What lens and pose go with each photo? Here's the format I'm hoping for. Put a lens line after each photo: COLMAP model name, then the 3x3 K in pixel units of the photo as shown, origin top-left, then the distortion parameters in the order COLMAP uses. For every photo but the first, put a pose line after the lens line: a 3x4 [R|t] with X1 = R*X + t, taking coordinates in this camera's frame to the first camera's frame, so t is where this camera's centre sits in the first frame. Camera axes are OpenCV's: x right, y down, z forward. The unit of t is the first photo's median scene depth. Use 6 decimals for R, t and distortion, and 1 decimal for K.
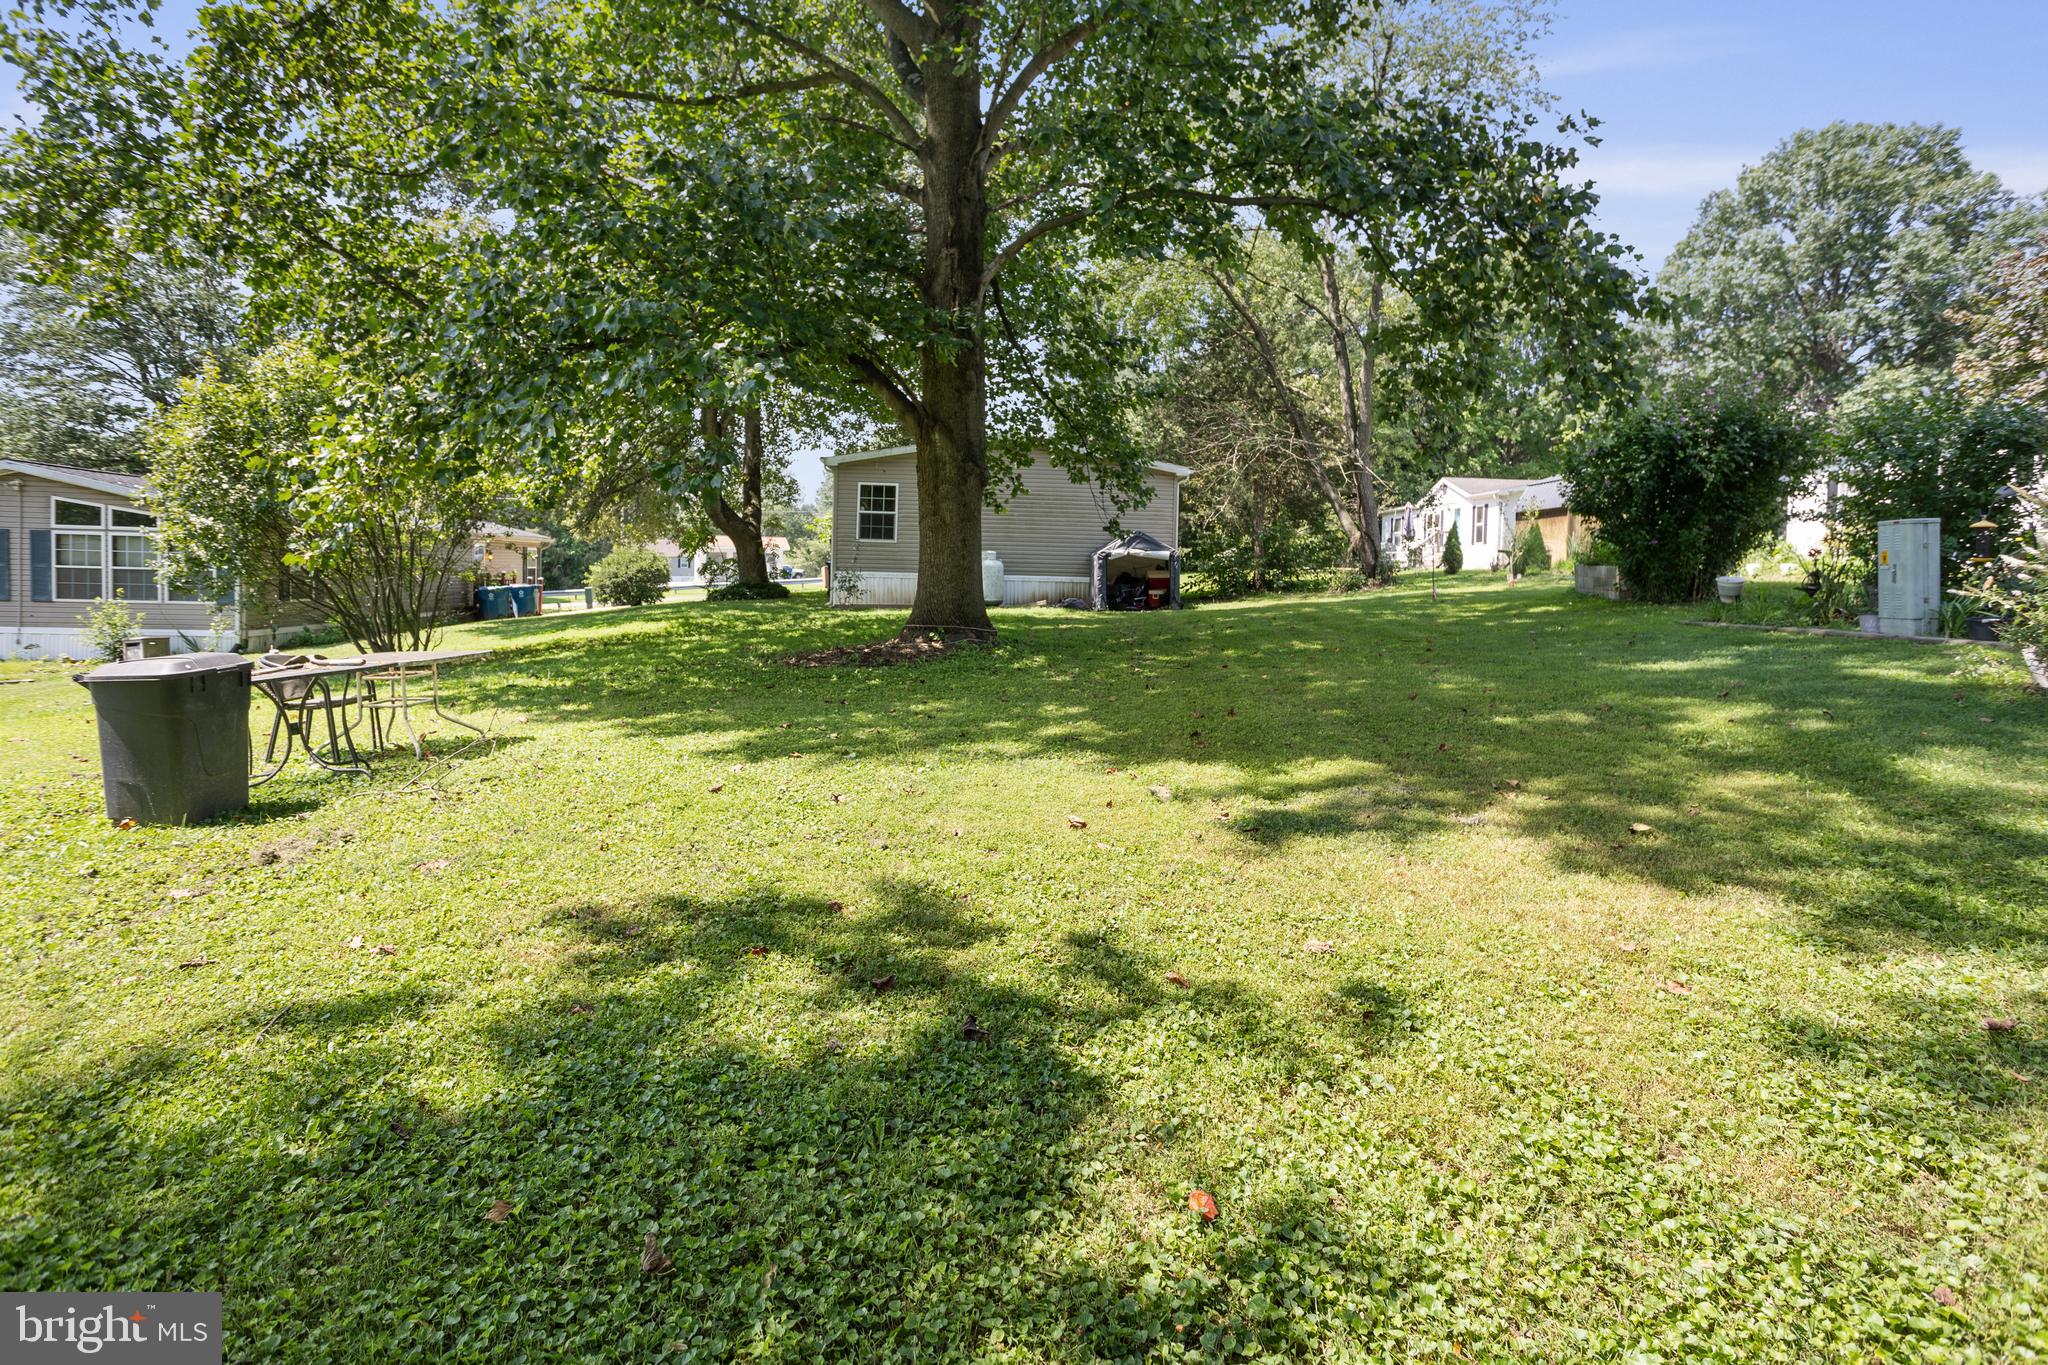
lens RADIAL K [[1012.6, 0, 1013.4], [0, 1012.6, 671.4], [0, 0, 1]] dist [-0.007277, 0.001172]
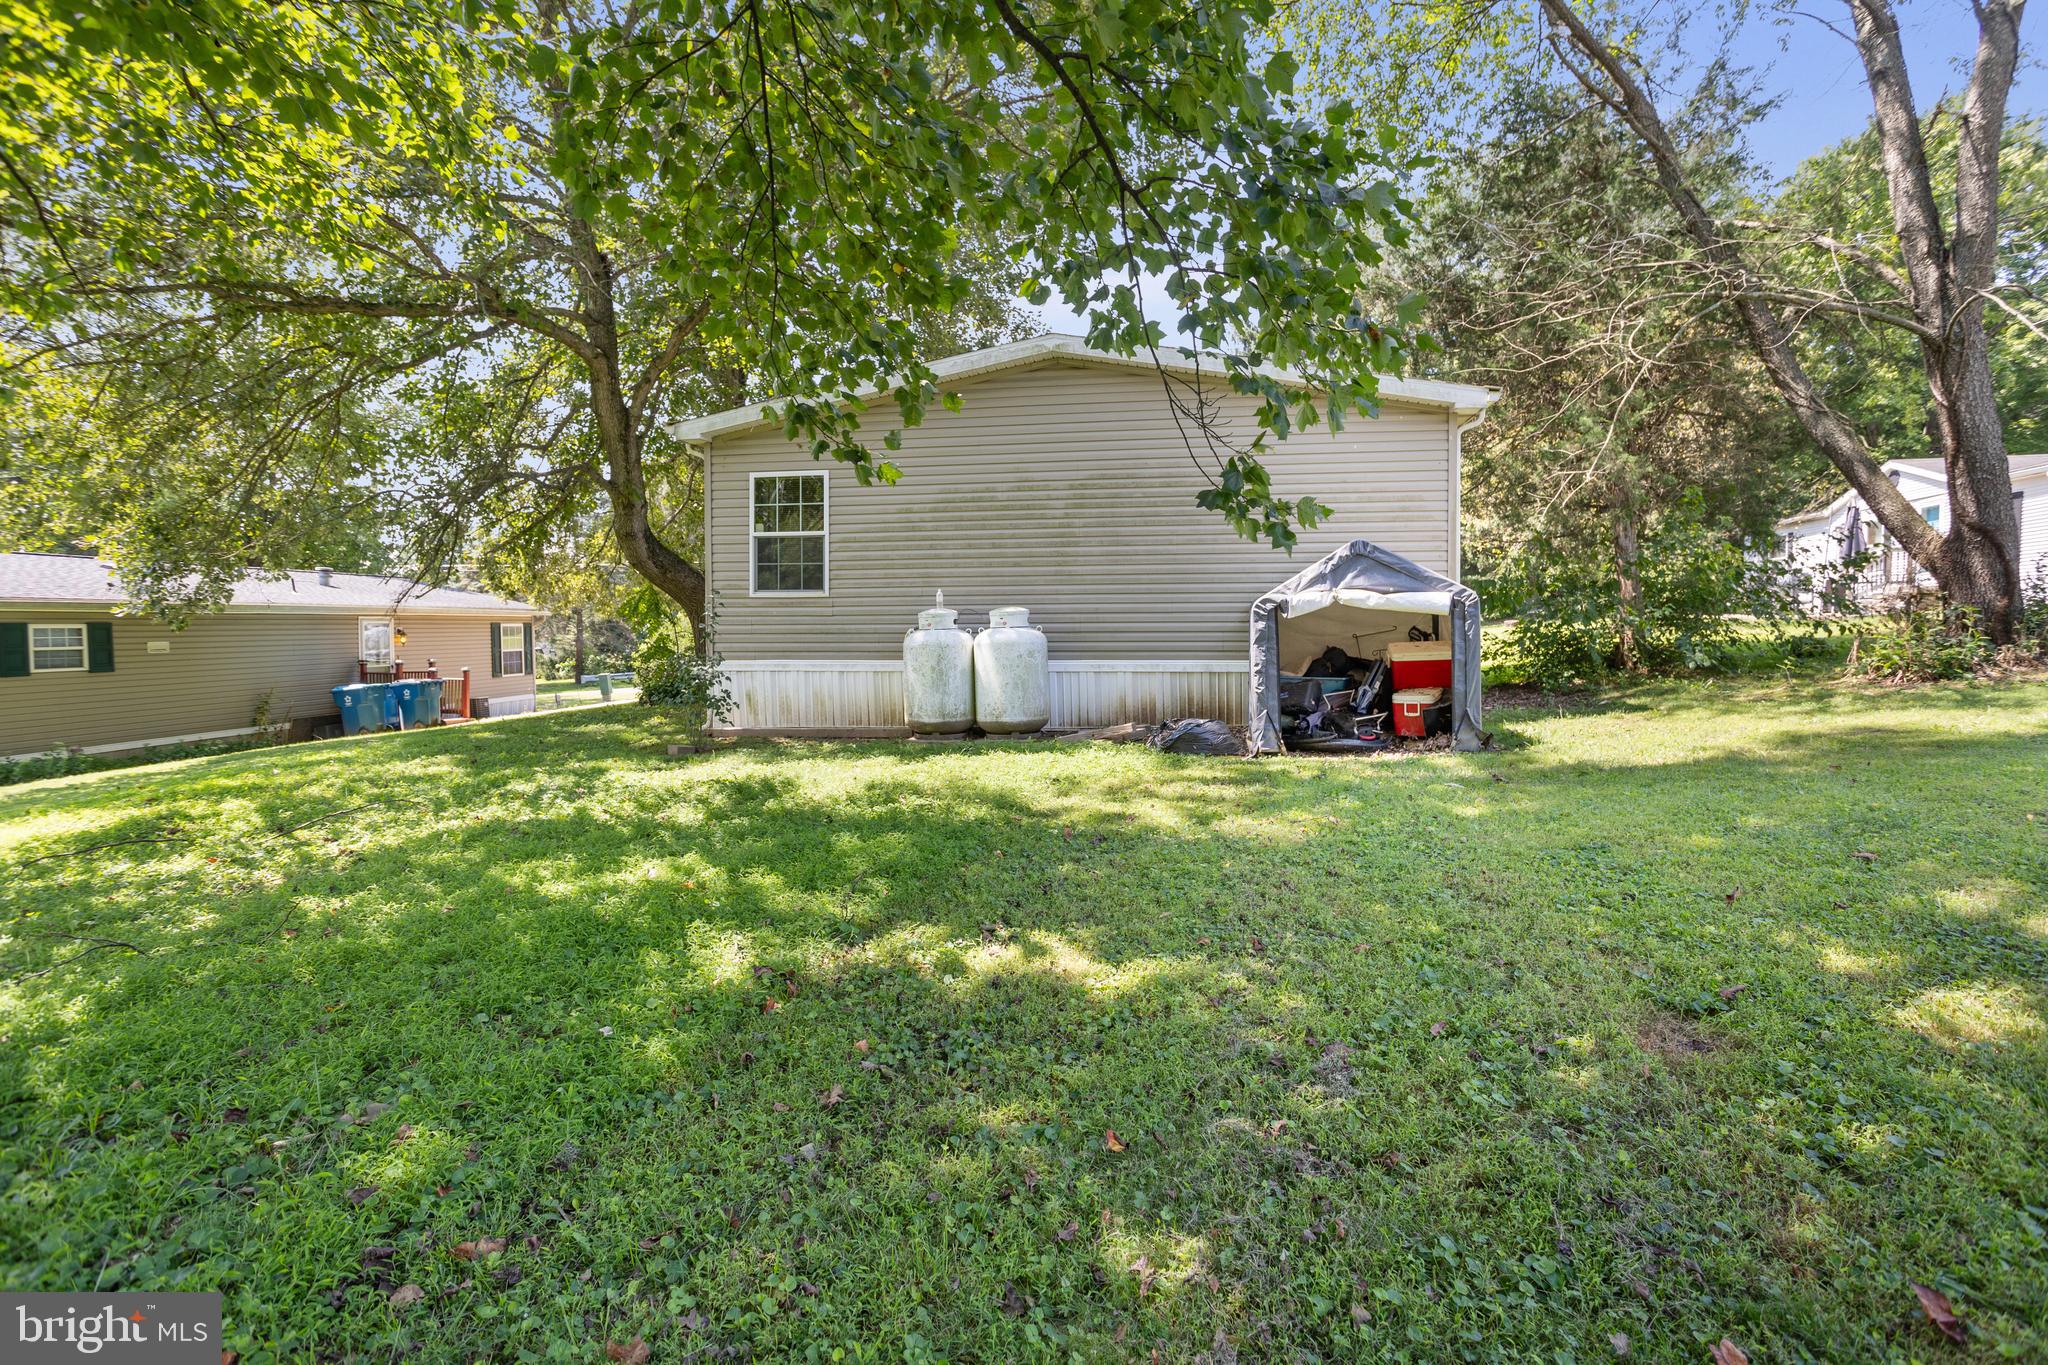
lens RADIAL K [[1012.6, 0, 1044.4], [0, 1012.6, 686.6], [0, 0, 1]] dist [-0.007277, 0.001172]
pose [[0.981412, -0.019030, -0.190968, 0.074373], [0.011177, 0.999050, -0.042115, -0.066340], [0.191588, 0.039198, 0.980692, 0.577053]]
